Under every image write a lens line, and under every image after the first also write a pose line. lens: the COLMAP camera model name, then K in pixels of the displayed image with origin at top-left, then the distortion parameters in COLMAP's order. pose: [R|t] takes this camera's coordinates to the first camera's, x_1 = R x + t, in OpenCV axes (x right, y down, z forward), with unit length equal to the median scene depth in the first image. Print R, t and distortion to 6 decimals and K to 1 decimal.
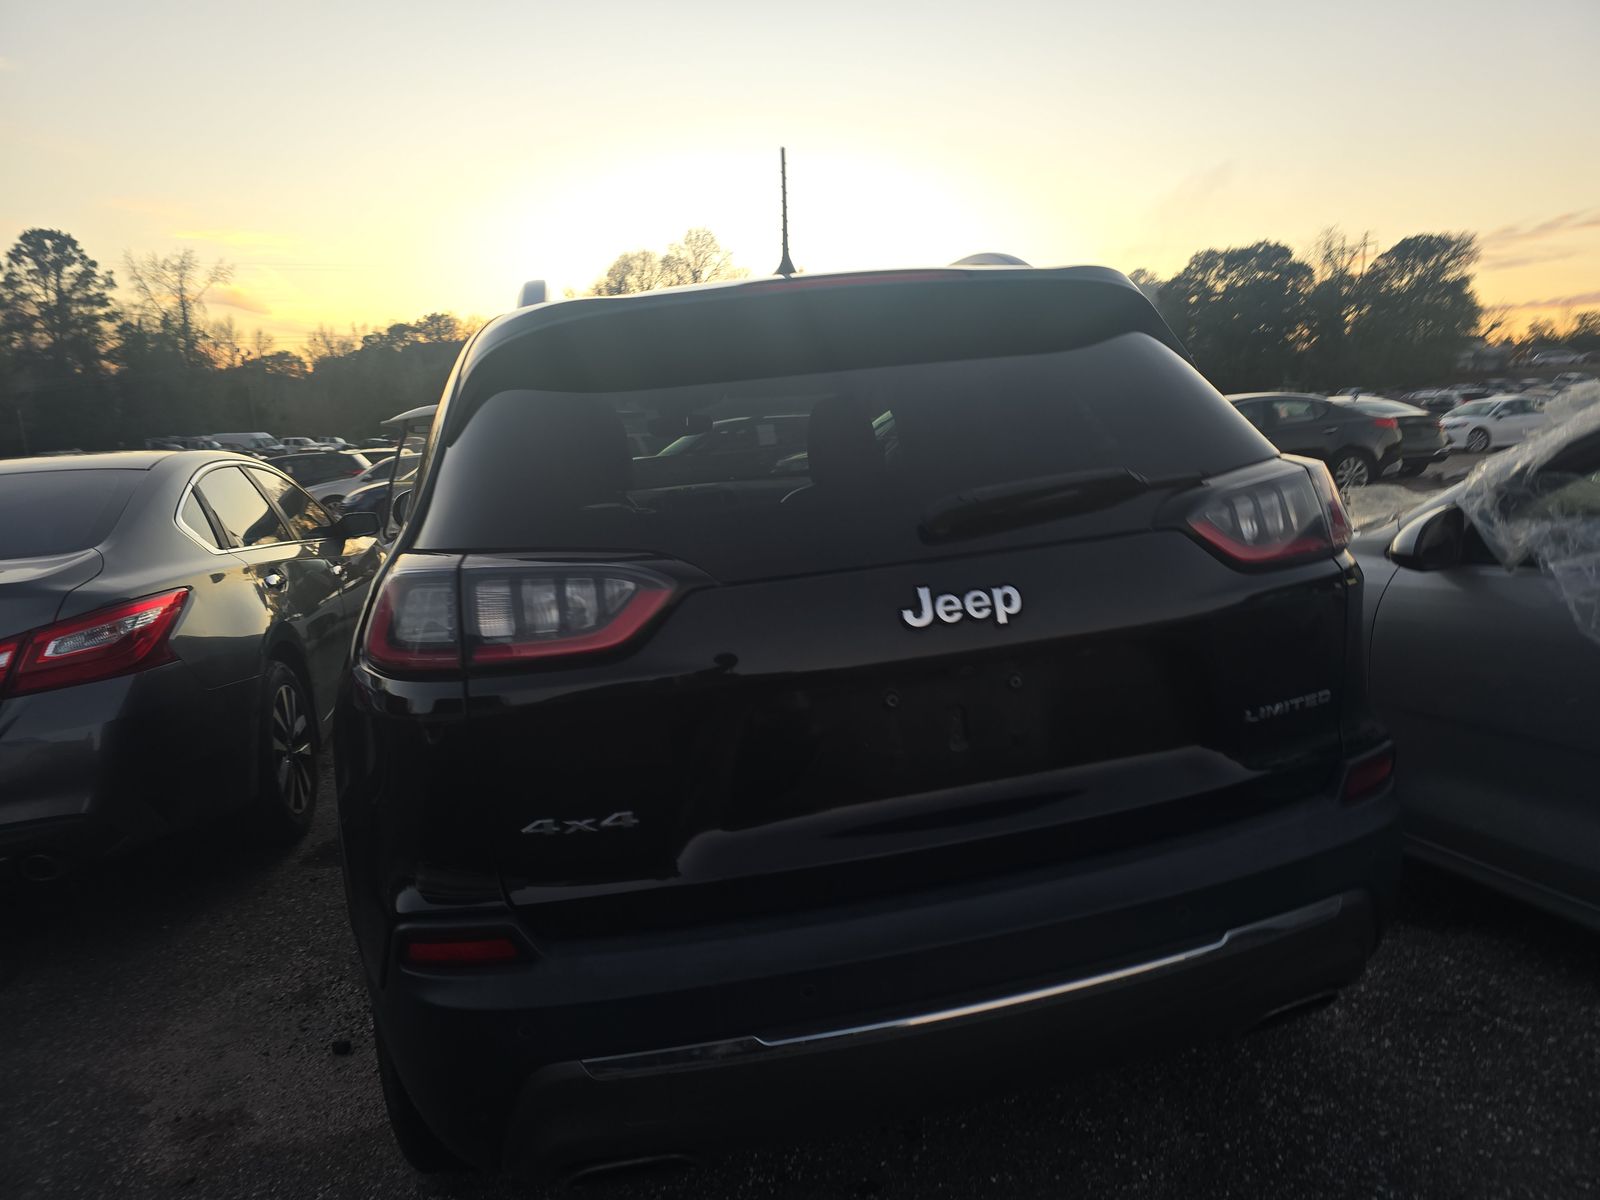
lens RADIAL K [[1071.9, 0, 799.8], [0, 1071.9, 608.5], [0, 0, 1]] dist [0.042933, -0.025814]
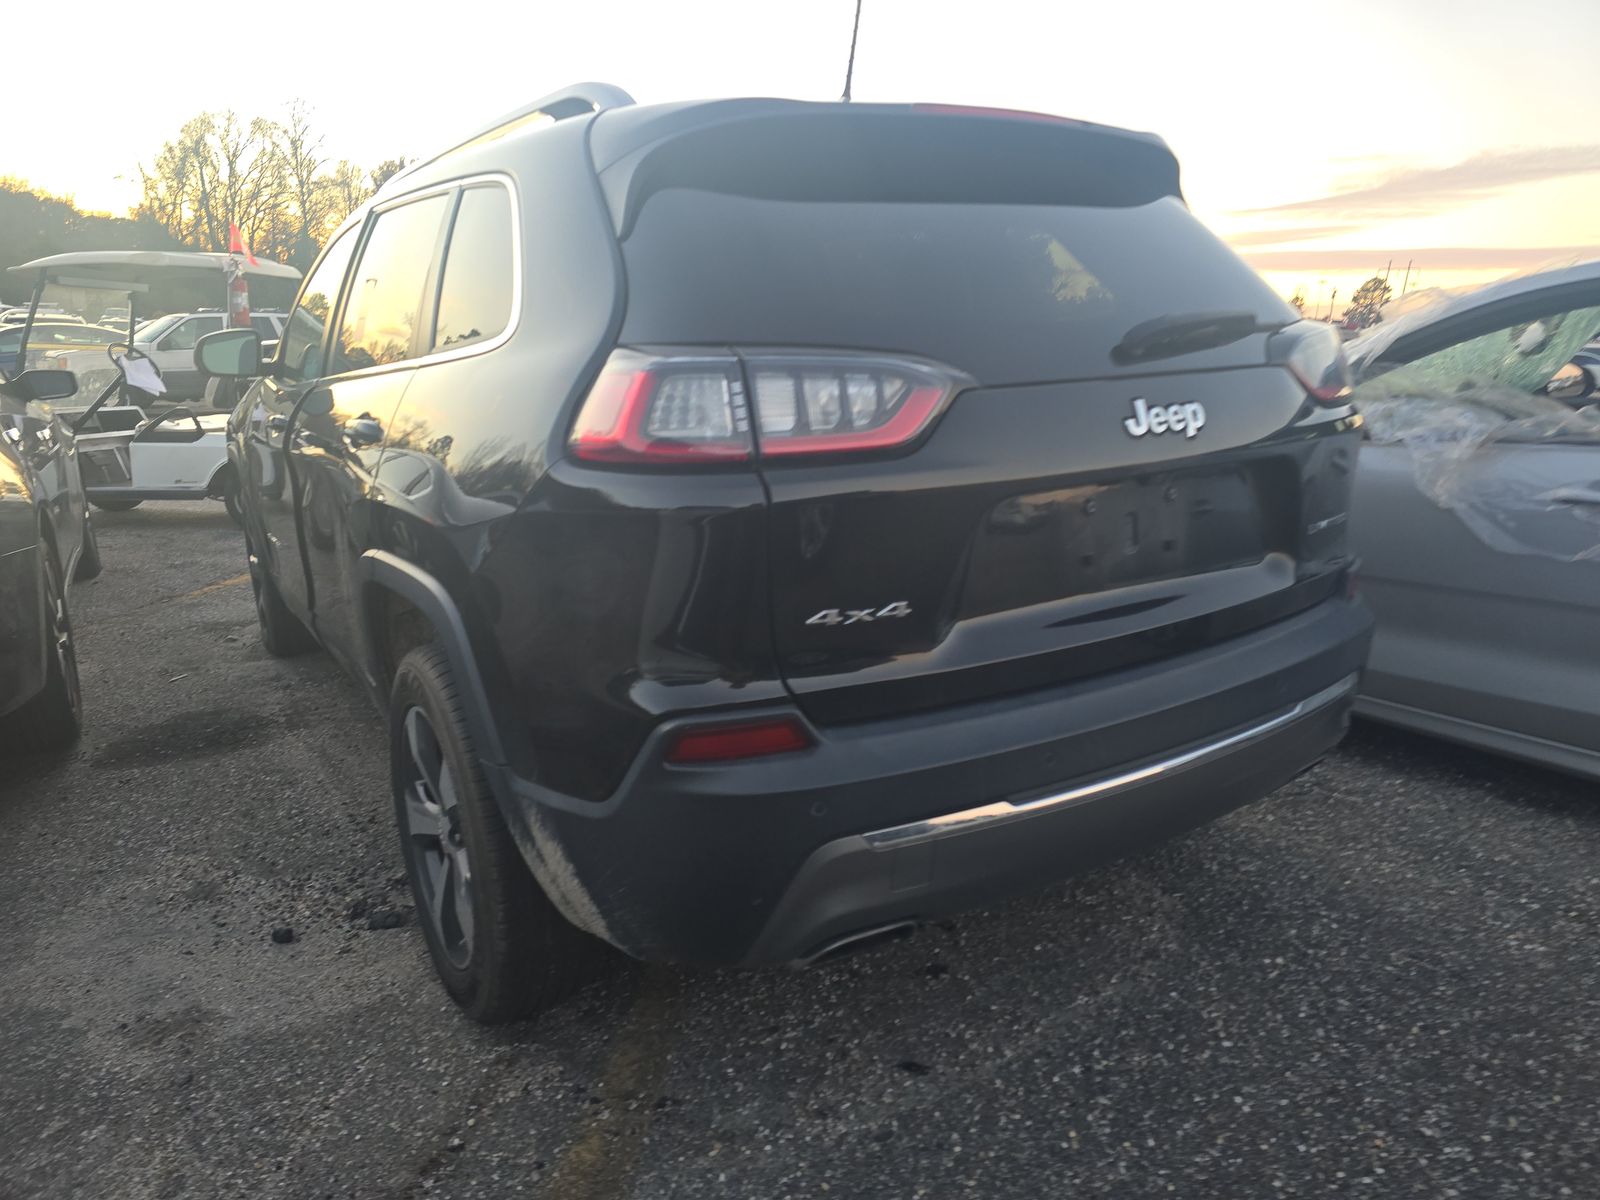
lens RADIAL K [[1071.9, 0, 802.2], [0, 1071.9, 601.9], [0, 0, 1]] dist [0.042933, -0.025814]
pose [[0.944493, -0.014950, 0.328192, -0.565253], [-0.007919, 0.997638, 0.068235, 0.112193], [-0.328436, -0.067047, 0.942143, 0.041415]]
